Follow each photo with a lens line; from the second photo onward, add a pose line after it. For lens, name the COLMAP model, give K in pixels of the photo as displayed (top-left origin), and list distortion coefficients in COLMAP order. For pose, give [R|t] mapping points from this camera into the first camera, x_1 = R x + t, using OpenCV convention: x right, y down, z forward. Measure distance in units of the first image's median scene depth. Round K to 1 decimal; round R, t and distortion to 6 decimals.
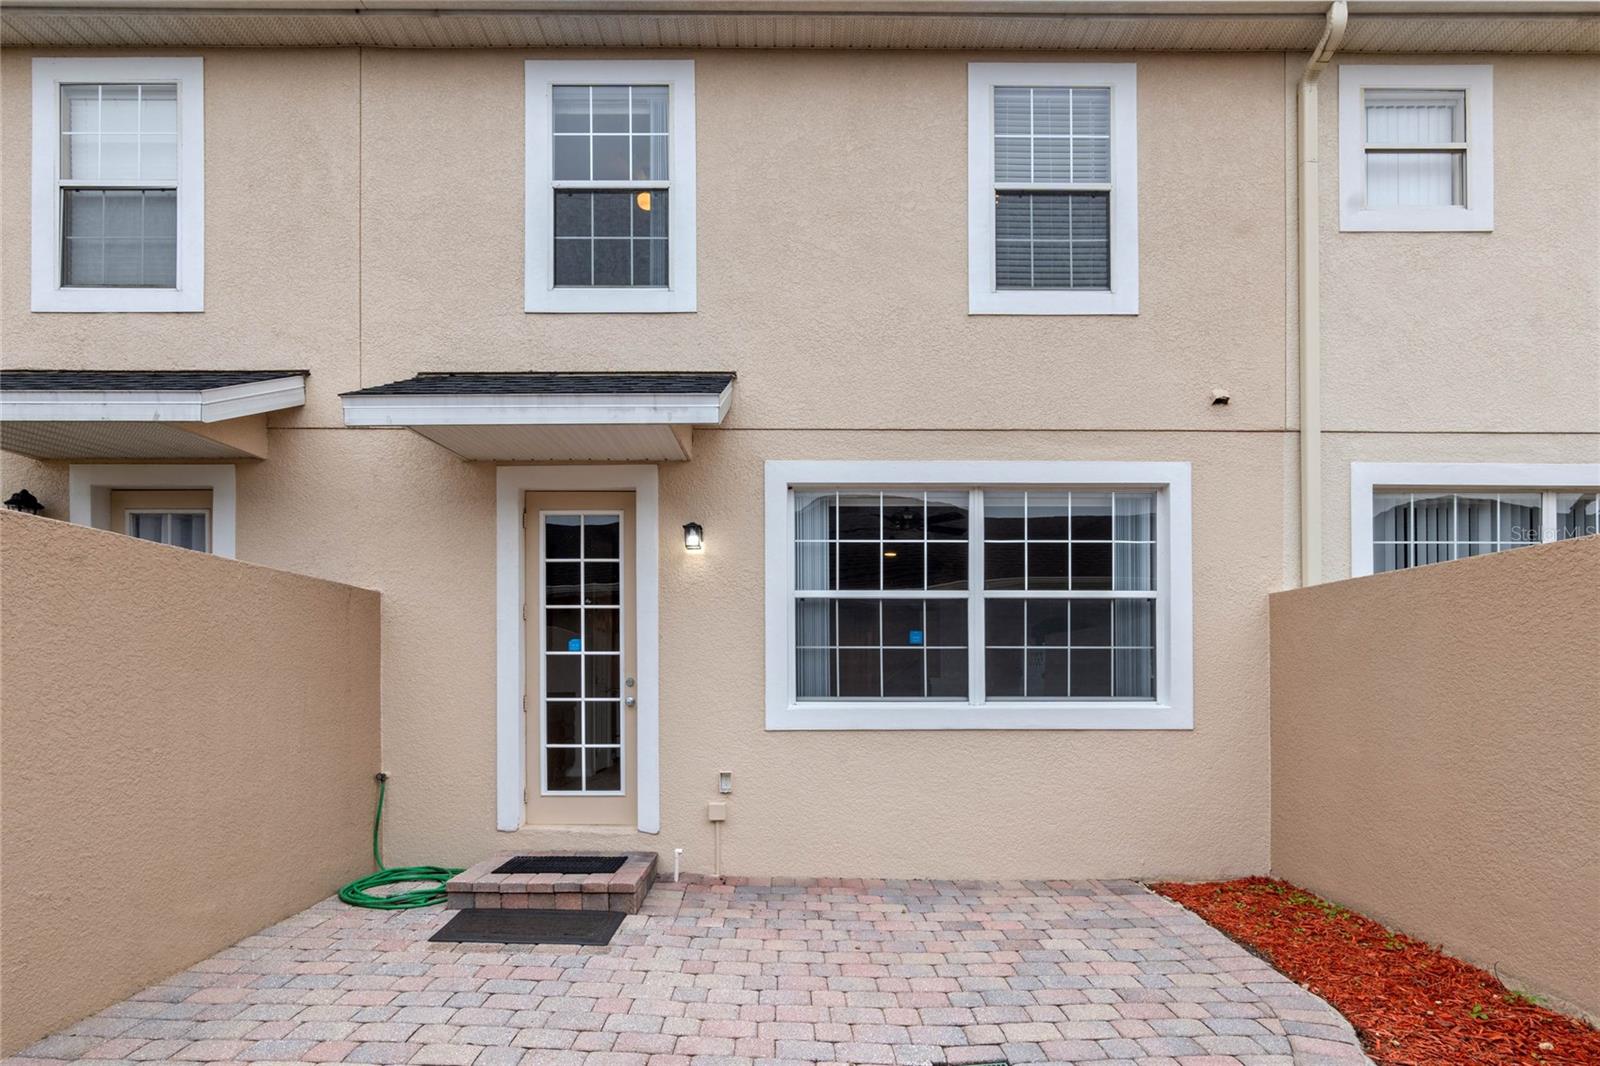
lens RADIAL K [[752.5, 0, 811.3], [0, 752.5, 526.4], [0, 0, 1]] dist [-0.019218, -0.000011]
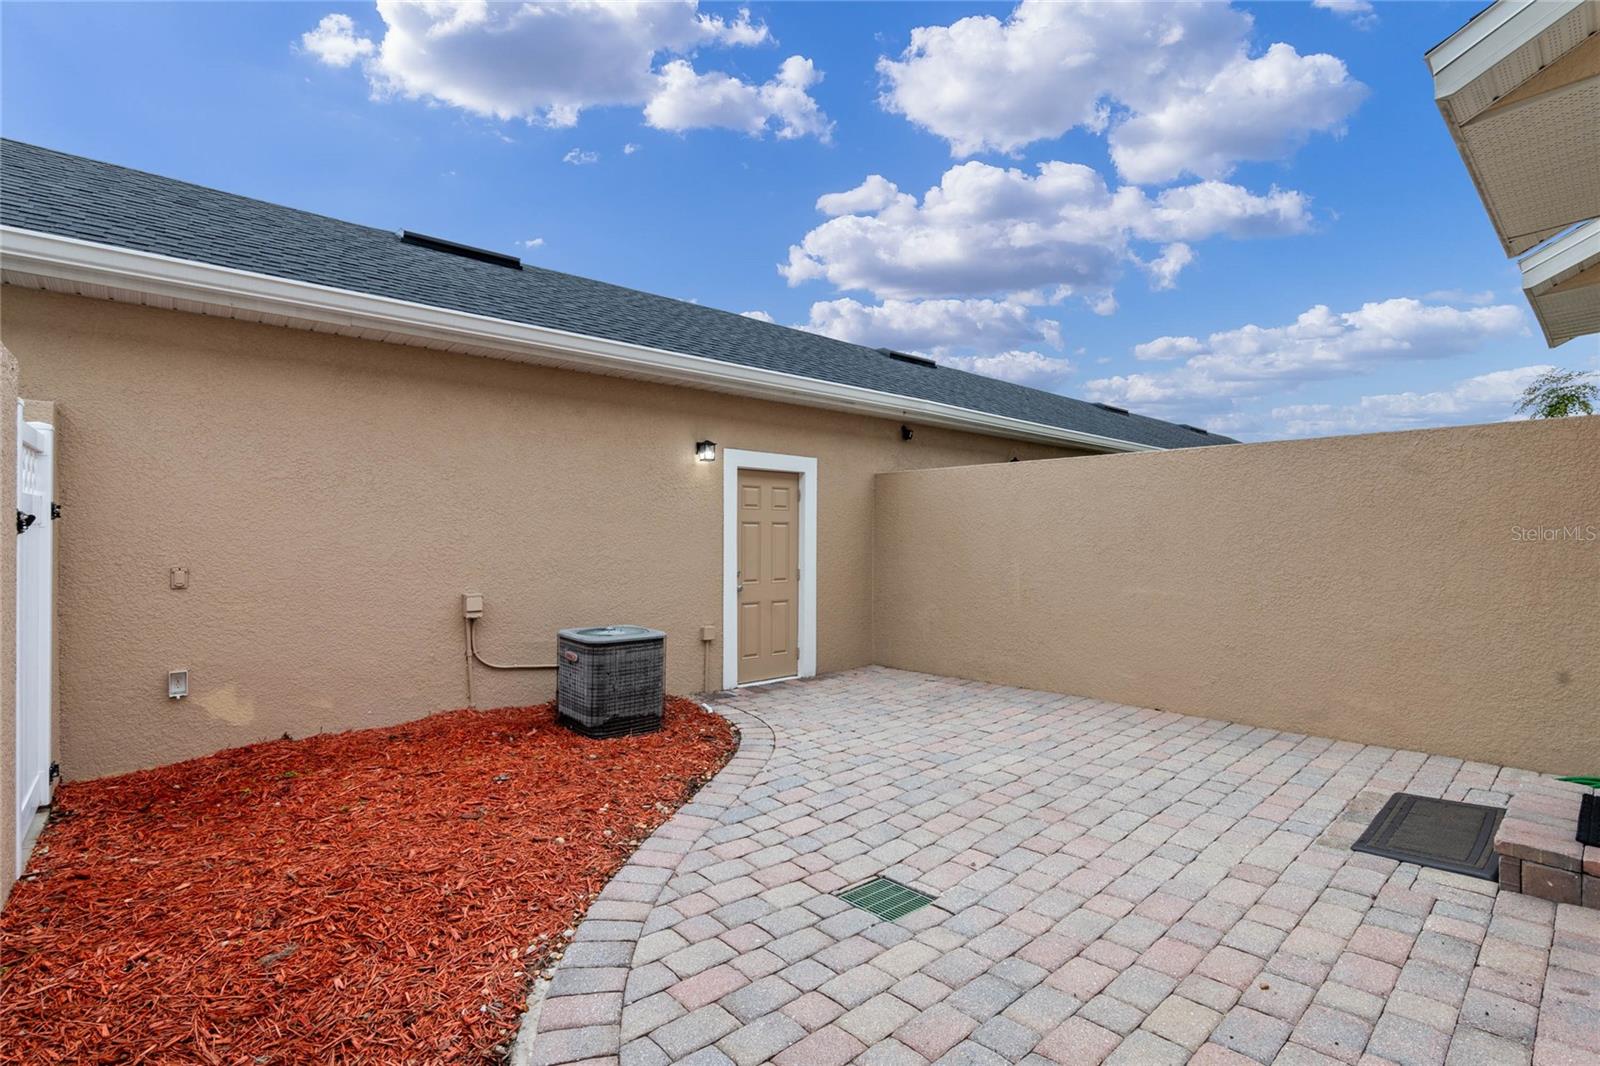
lens RADIAL K [[752.5, 0, 811.3], [0, 752.5, 526.4], [0, 0, 1]] dist [-0.019218, -0.000011]
pose [[-0.743327, 0.001527, -0.668926, 0.832171], [0.133727, 0.980150, -0.146364, 0.290287], [0.655425, -0.198250, -0.728777, 1.472025]]
